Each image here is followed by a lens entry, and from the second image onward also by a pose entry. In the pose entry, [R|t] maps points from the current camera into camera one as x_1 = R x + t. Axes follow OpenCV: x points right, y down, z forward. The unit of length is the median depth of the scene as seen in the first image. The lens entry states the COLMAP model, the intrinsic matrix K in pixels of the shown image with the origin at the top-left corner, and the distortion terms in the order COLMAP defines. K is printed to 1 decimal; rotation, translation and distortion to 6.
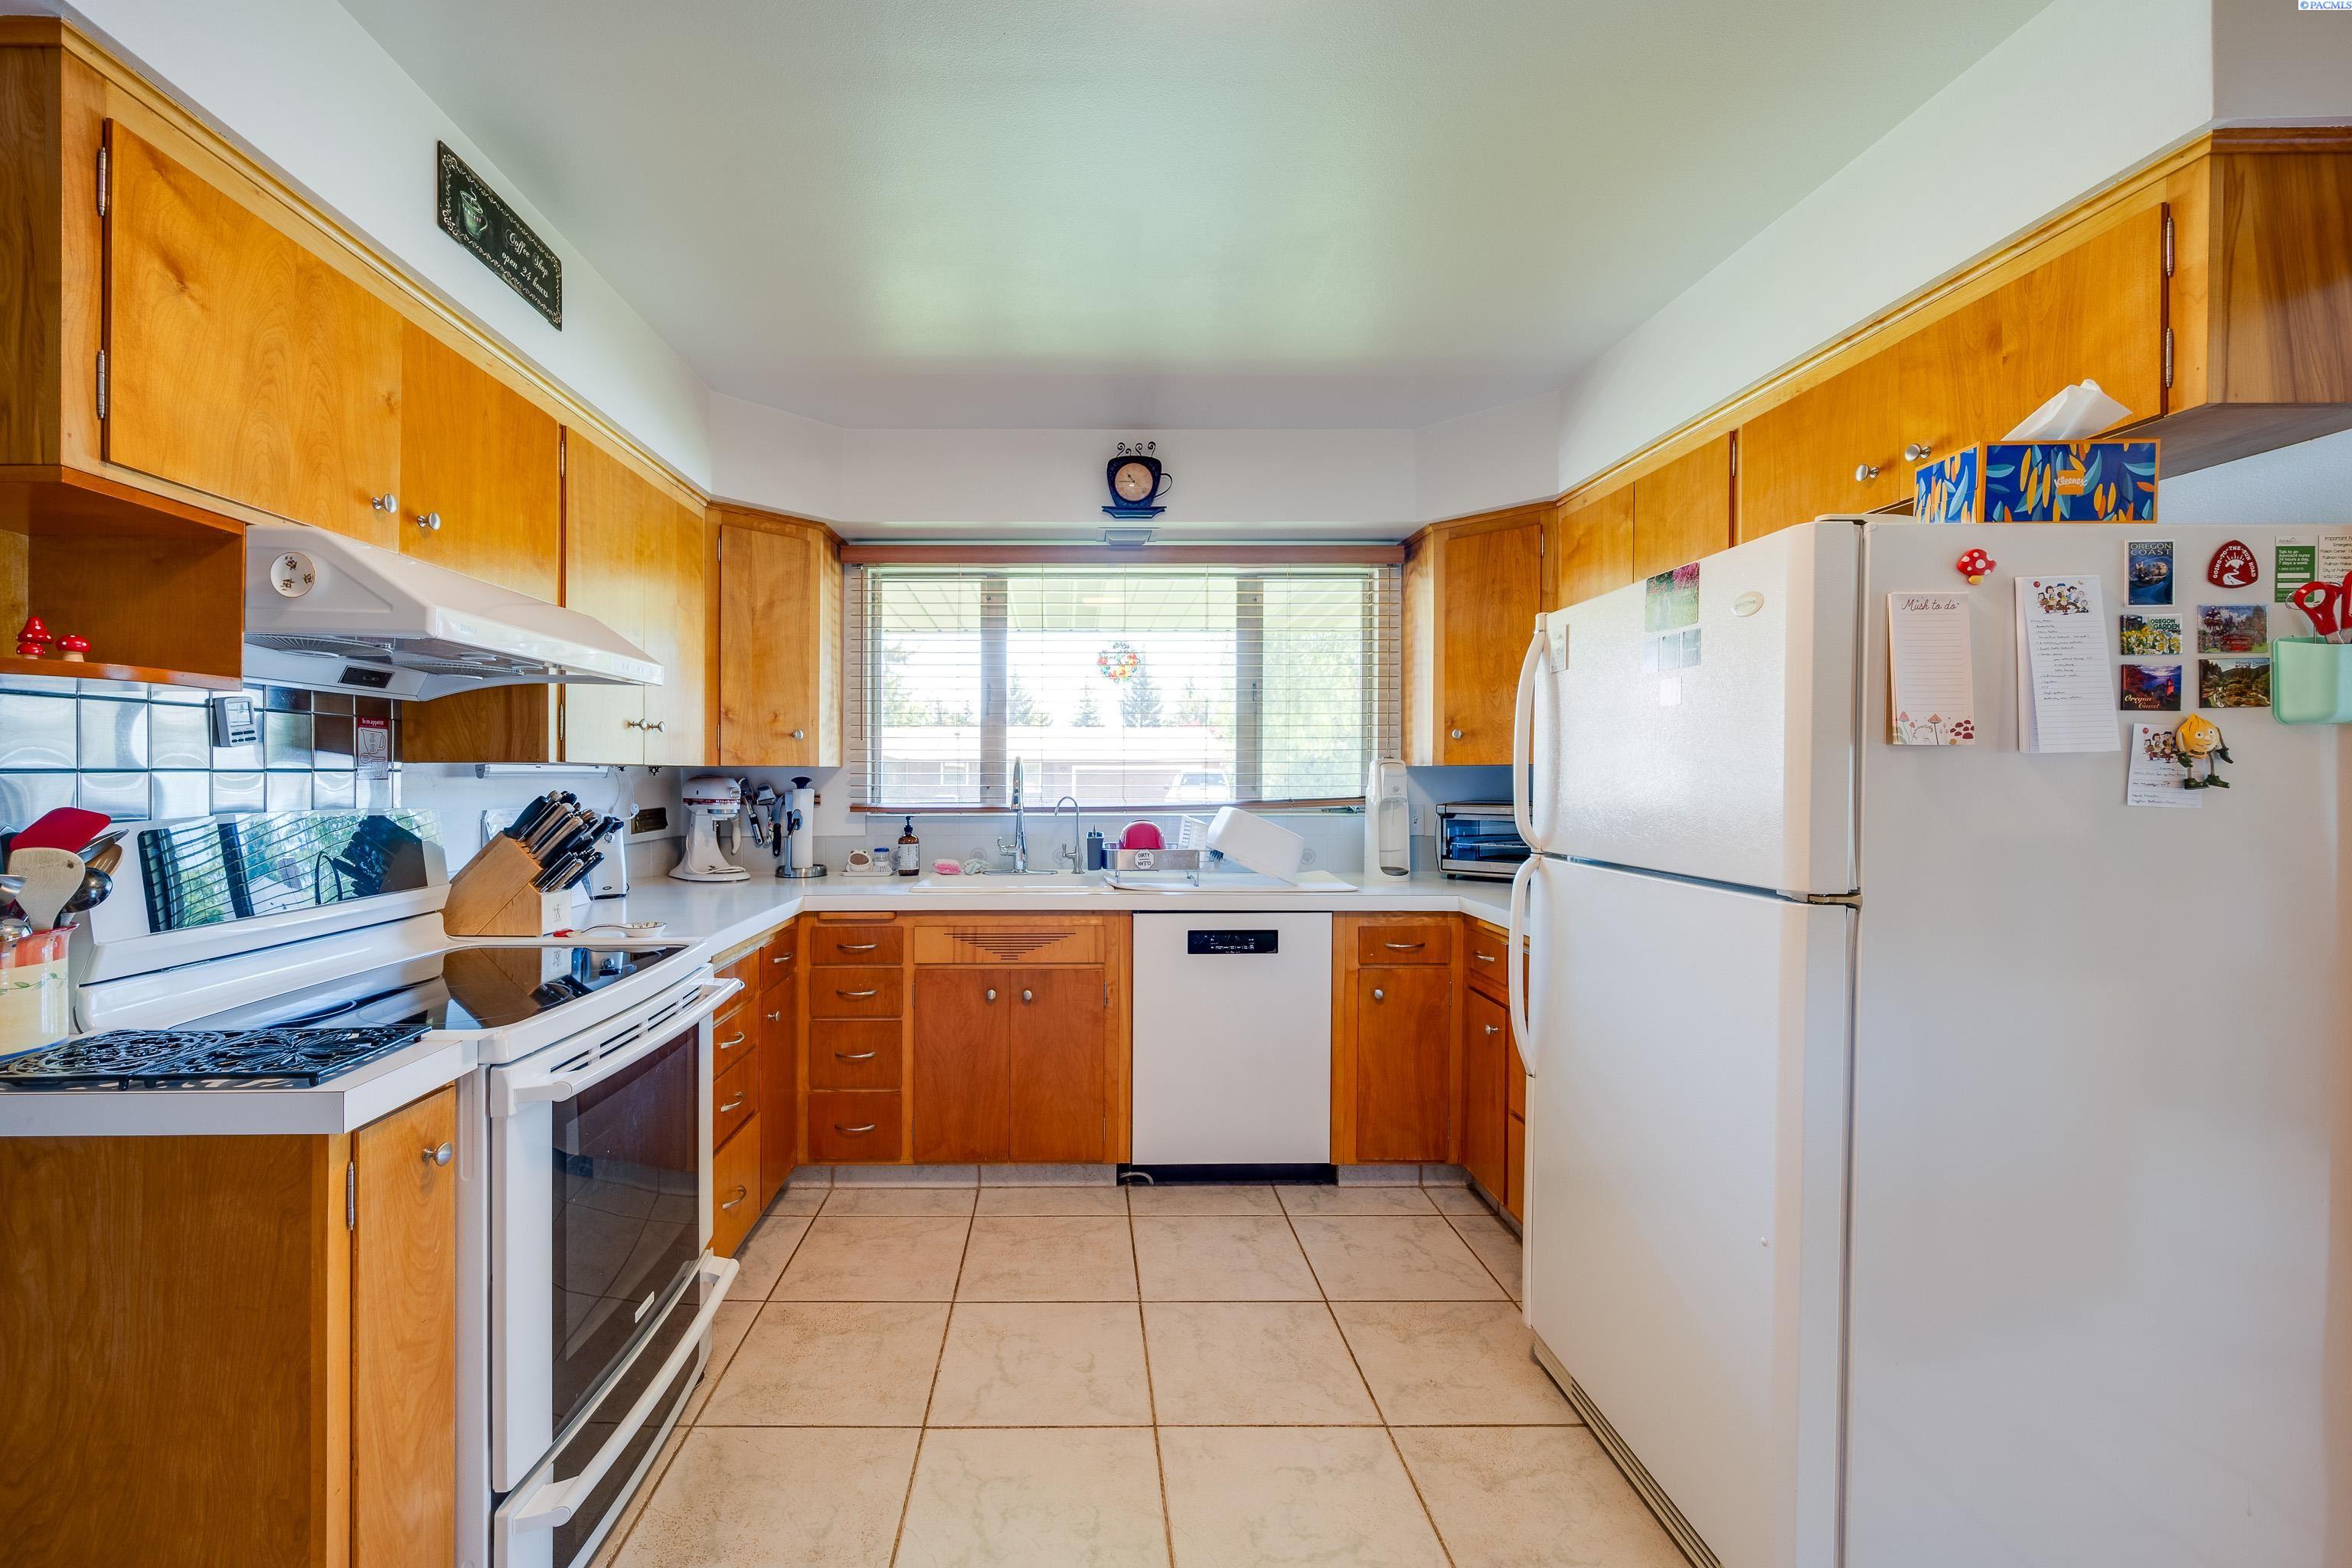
lens RADIAL K [[1012.5, 0, 1115.2], [0, 1012.5, 775.6], [0, 0, 1]] dist [0.002869, 0.000325]
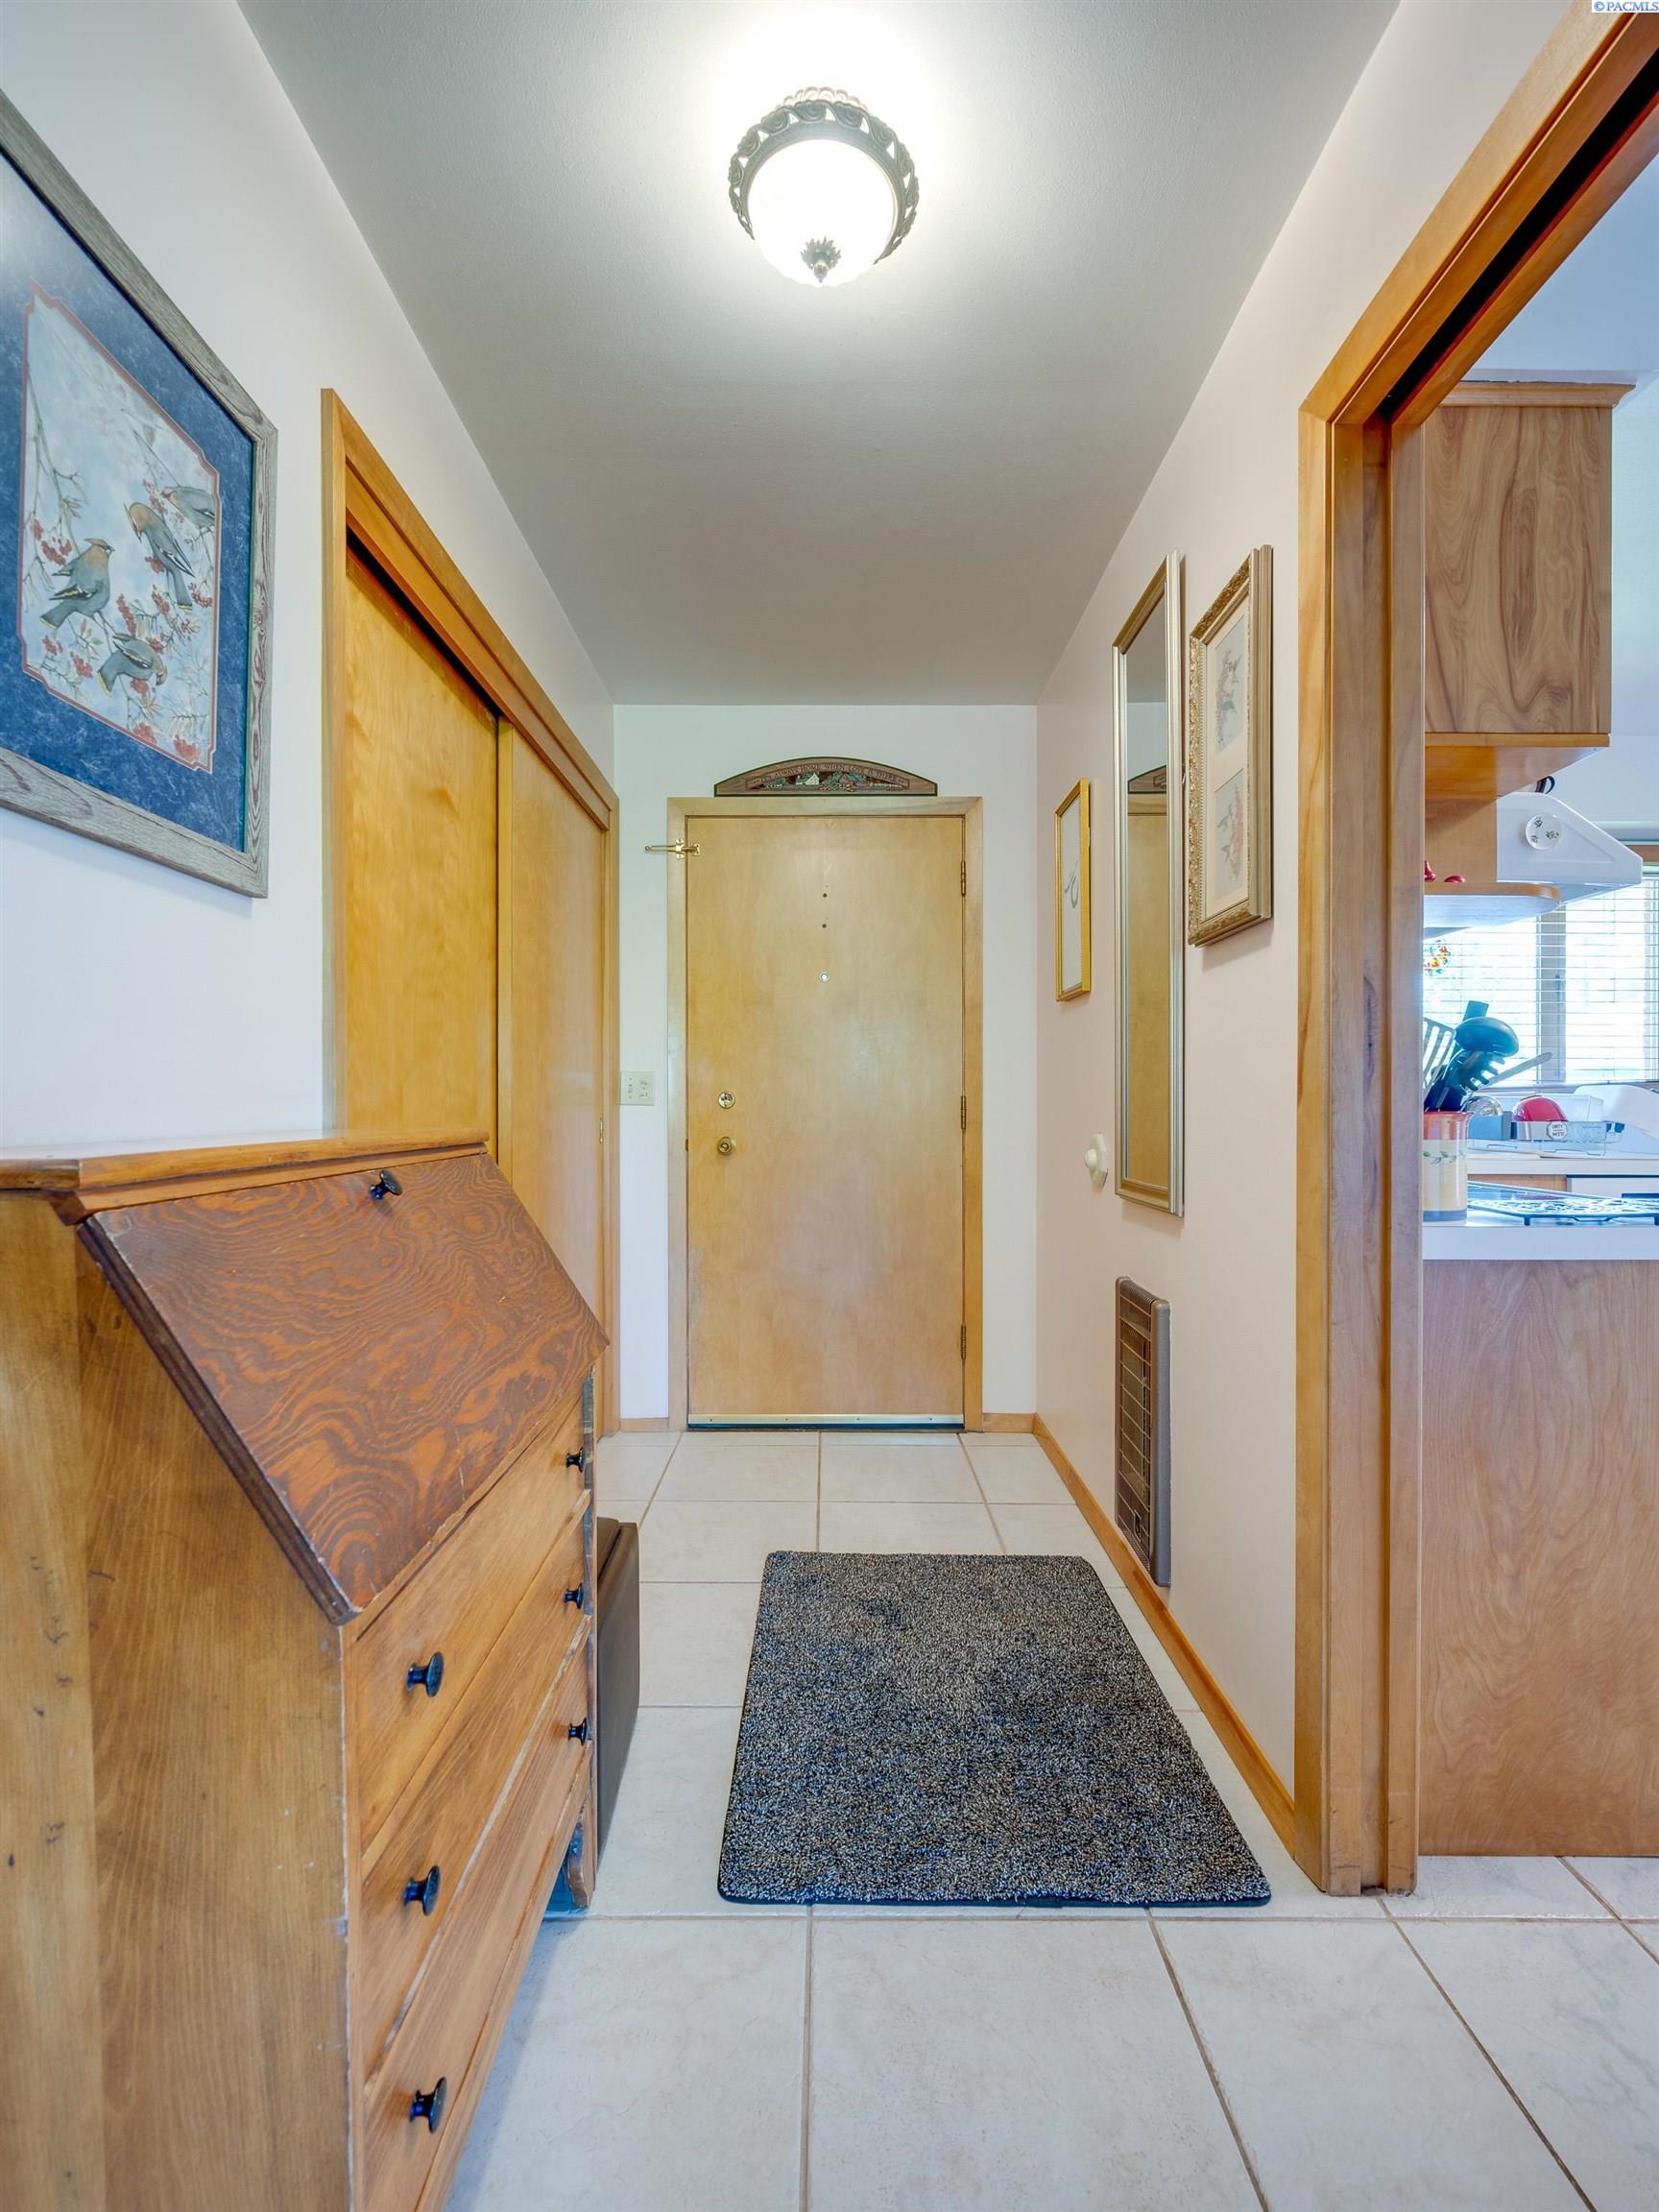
lens RADIAL K [[1037.1, 0, 821.5], [0, 1037.1, 1104.4], [0, 0, 1]] dist [0.000927, -0.000023]
pose [[0.999994, 0.003383, -0.000146, -0.900711], [-0.003383, 0.999982, -0.004983, 0.075133], [0.000129, 0.004984, 0.999988, -0.132431]]
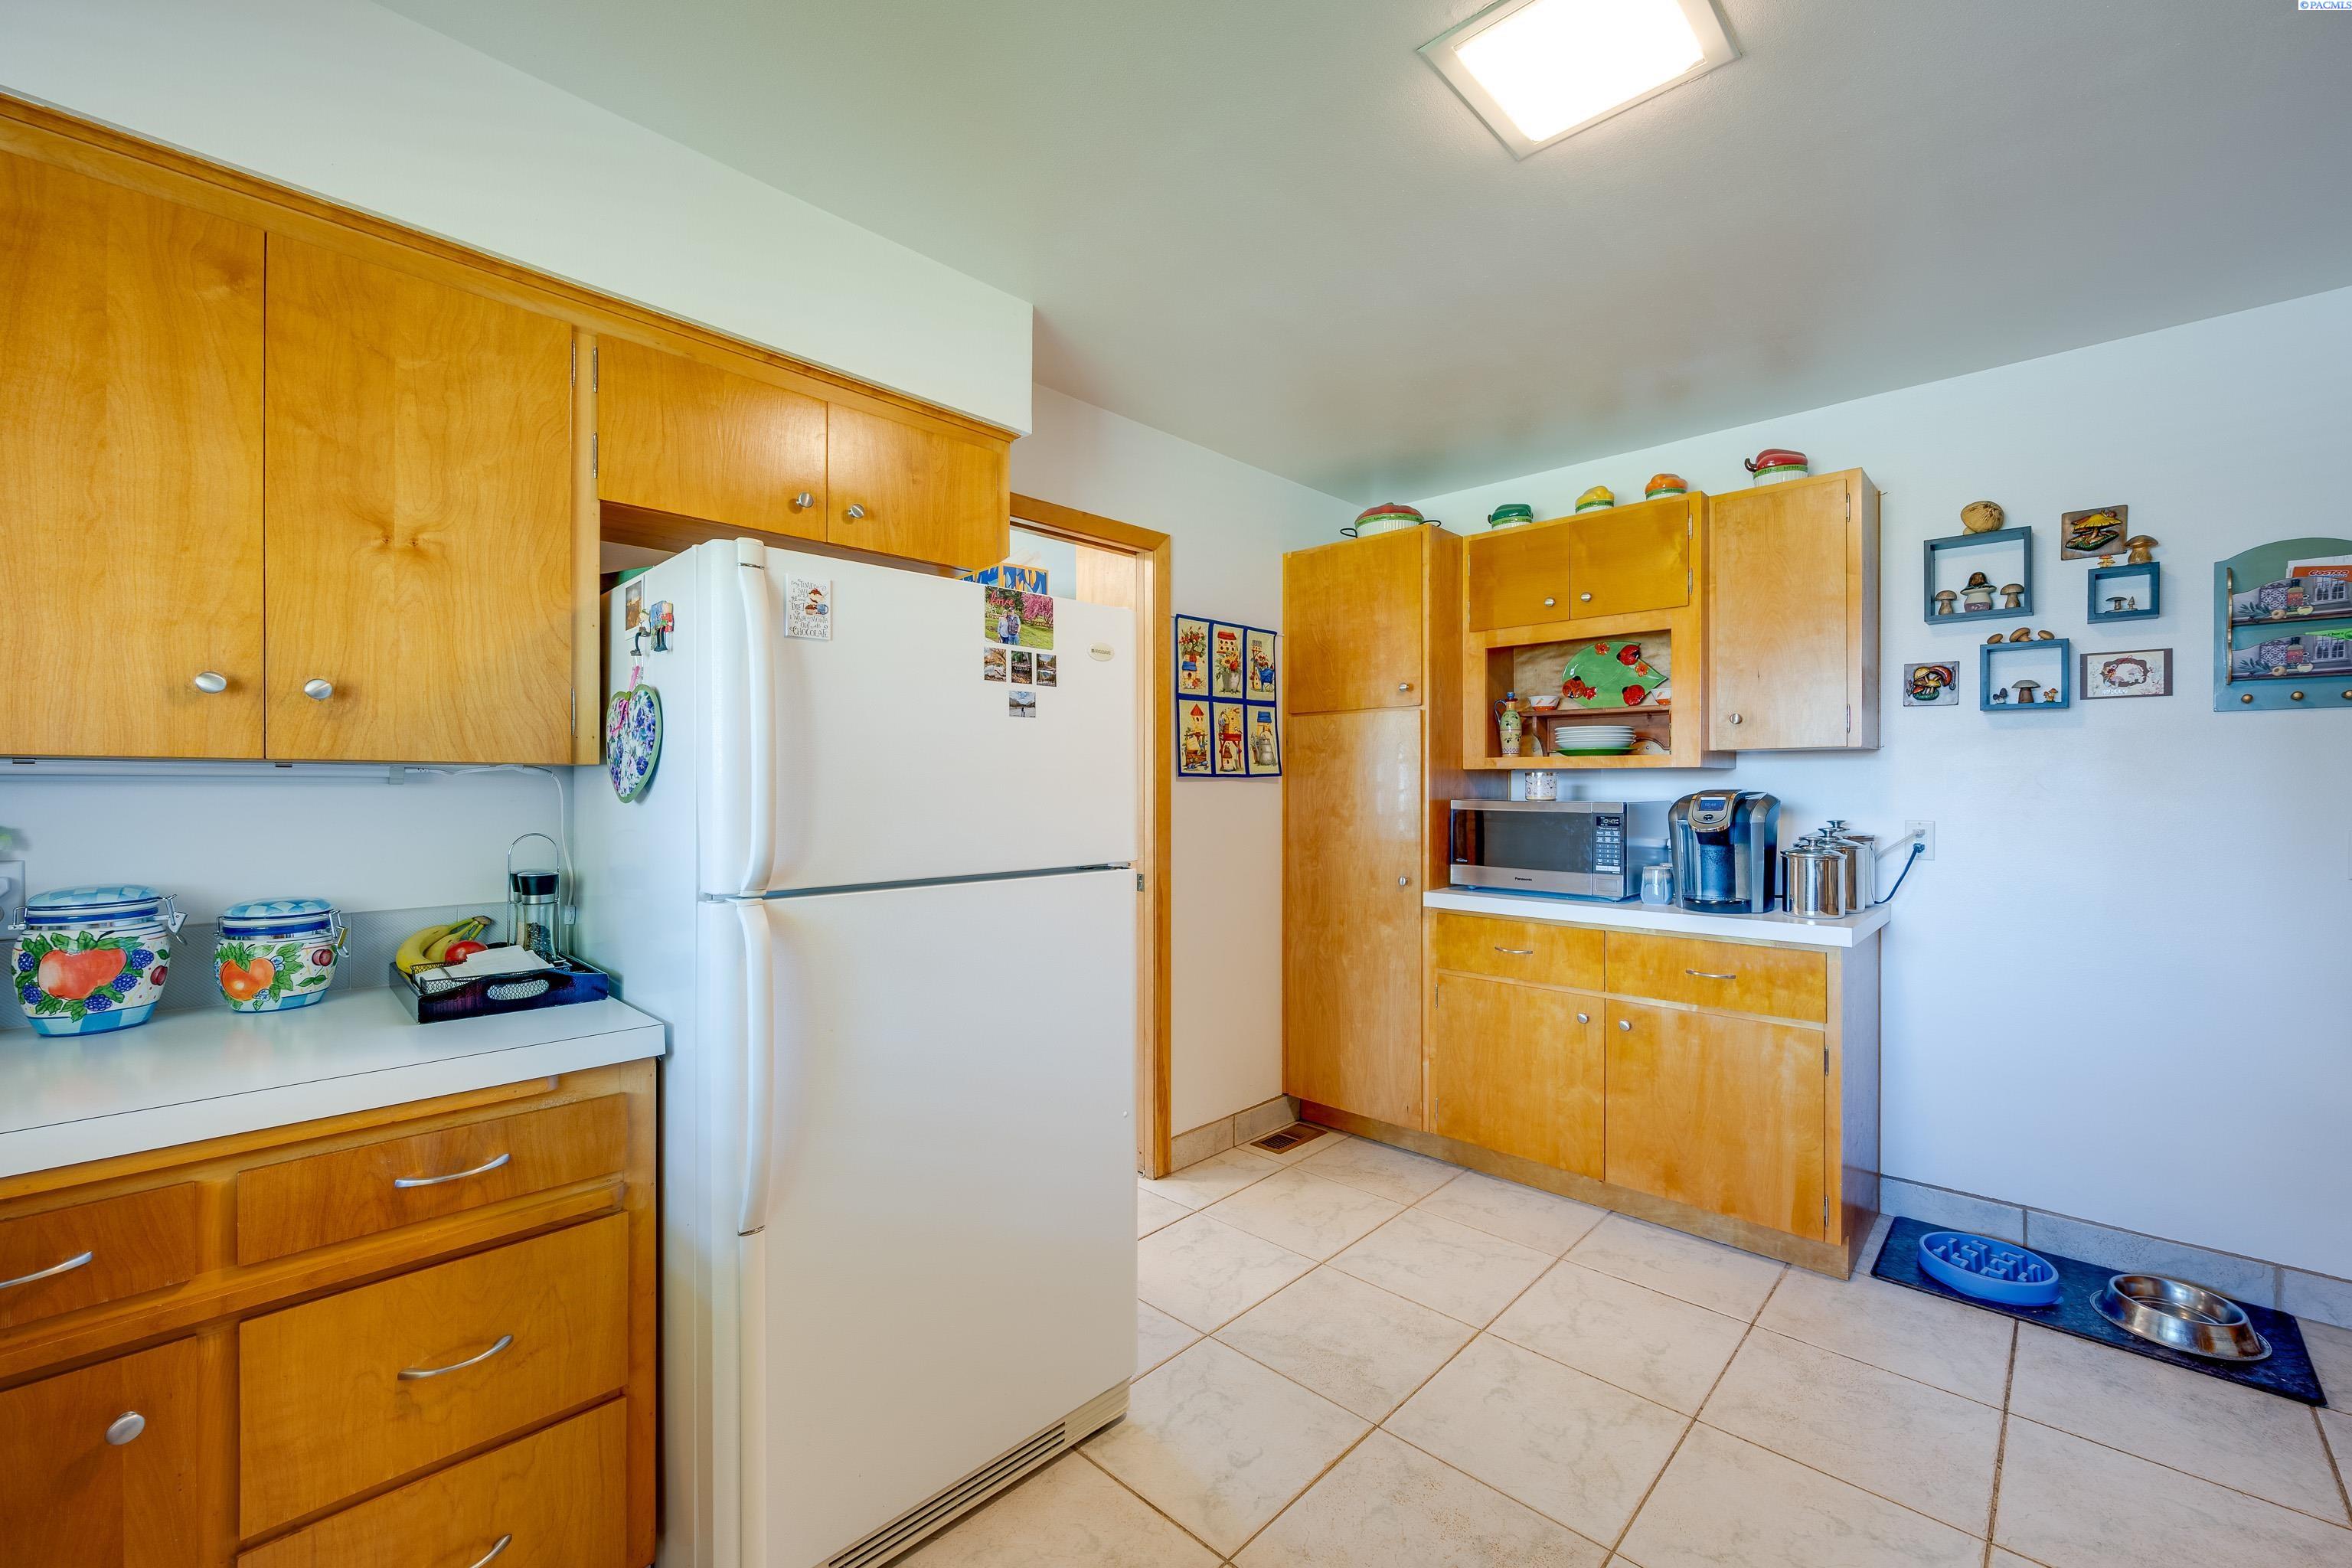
lens RADIAL K [[950.3, 0, 1190.5], [0, 950.3, 786.8], [0, 0, 1]] dist [-0.002967, -0.000180]
pose [[-0.712658, -0.001013, 0.701511, -0.188255], [0.001524, 0.999994, 0.002992, 0.001582], [-0.701510, 0.003201, -0.712652, 1.029767]]
